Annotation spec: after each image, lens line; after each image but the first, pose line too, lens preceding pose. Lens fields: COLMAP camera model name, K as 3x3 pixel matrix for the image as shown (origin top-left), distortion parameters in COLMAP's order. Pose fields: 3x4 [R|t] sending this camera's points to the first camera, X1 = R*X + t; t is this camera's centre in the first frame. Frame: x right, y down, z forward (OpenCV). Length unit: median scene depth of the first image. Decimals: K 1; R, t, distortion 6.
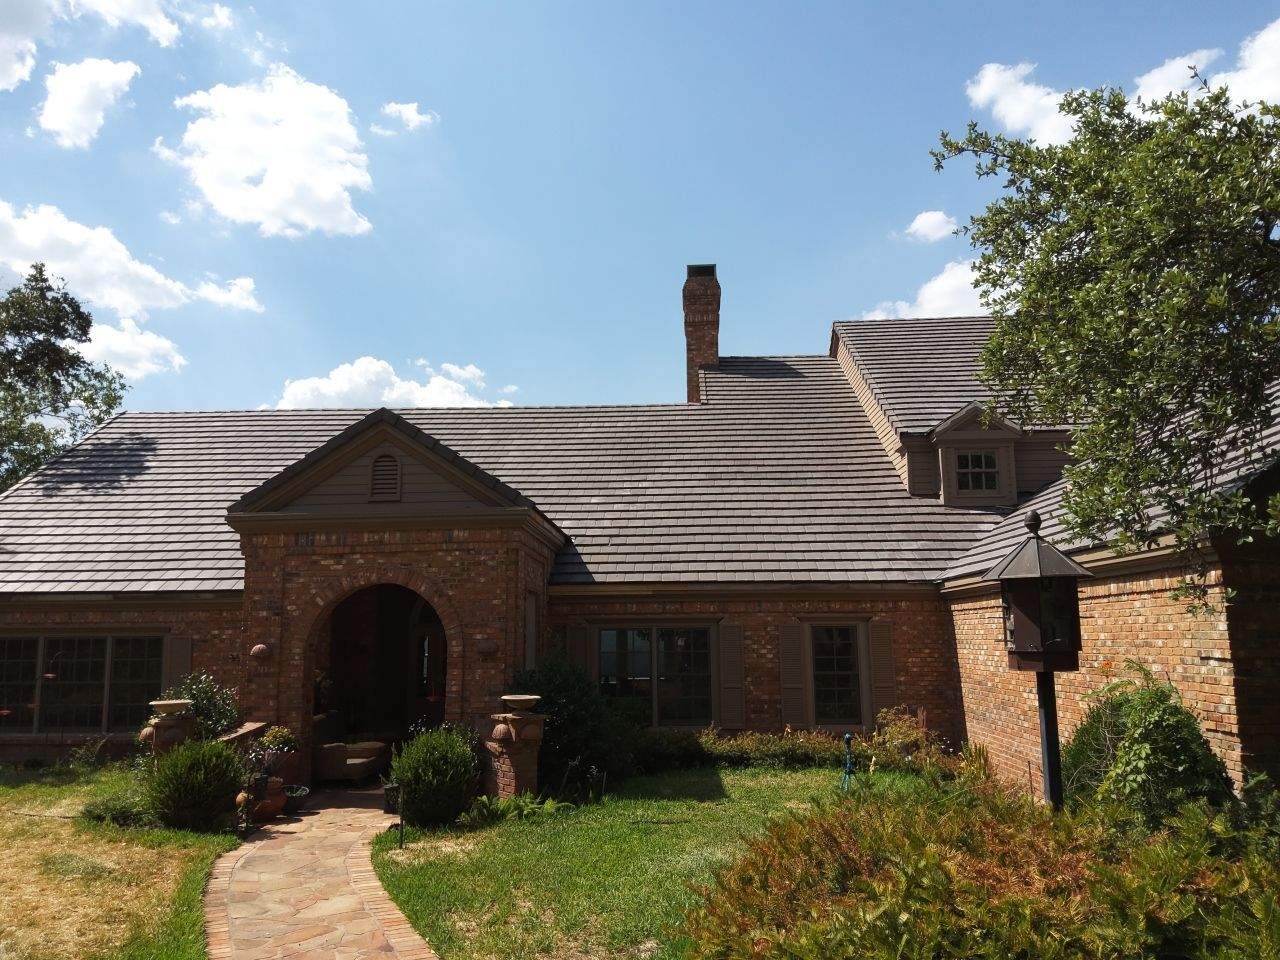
lens RADIAL K [[1000.5, 0, 640.0], [0, 1000.5, 480.0], [0, 0, 1]] dist [0.175839, -0.316753]
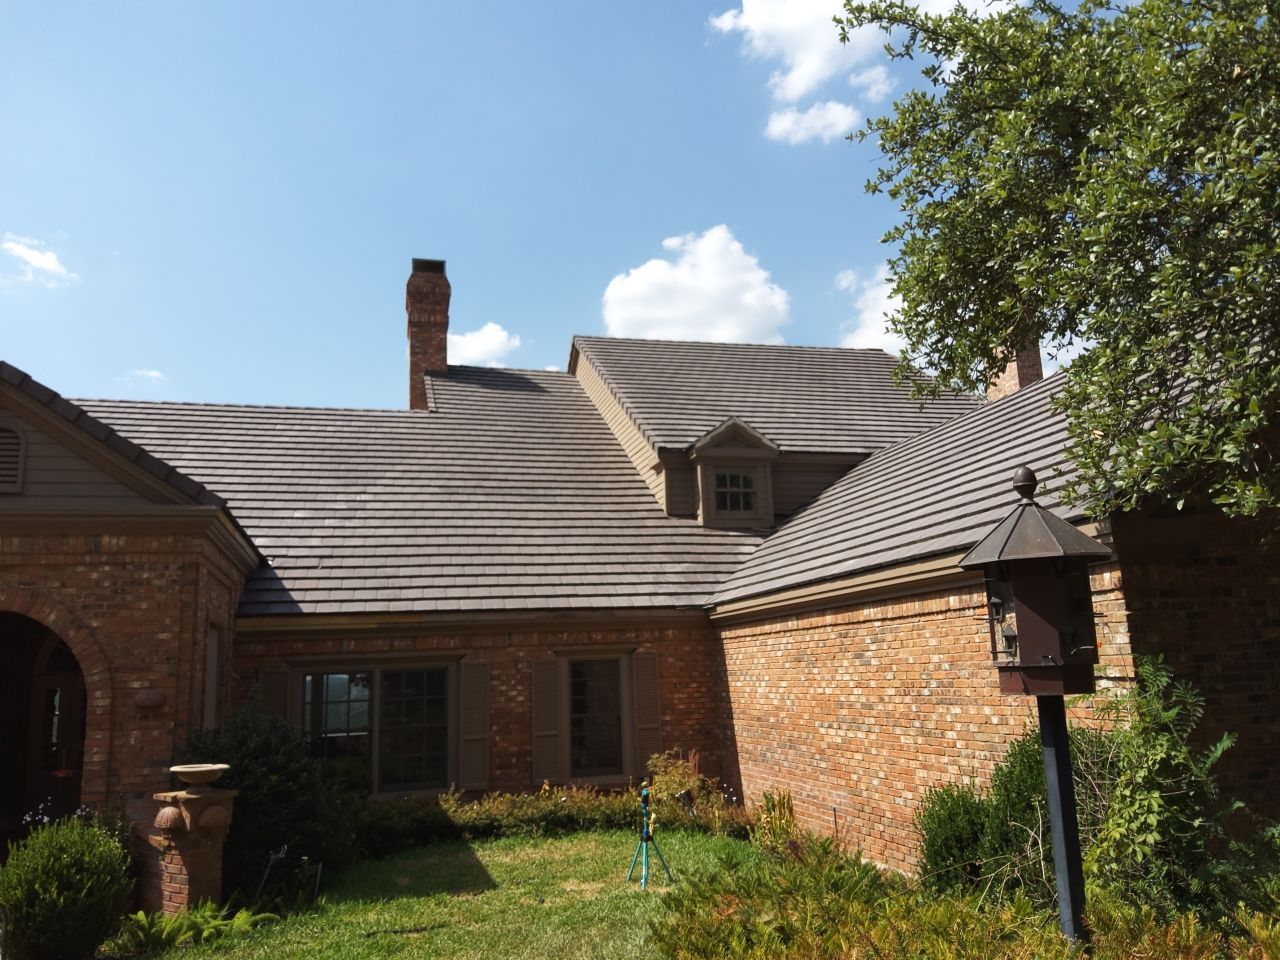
lens RADIAL K [[1000.5, 0, 640.0], [0, 1000.5, 480.0], [0, 0, 1]] dist [0.175839, -0.316753]
pose [[0.954179, 0.033720, 0.297331, -0.031794], [-0.020365, 0.998645, -0.047899, 0.030327], [-0.298543, 0.039649, 0.953572, 0.155956]]
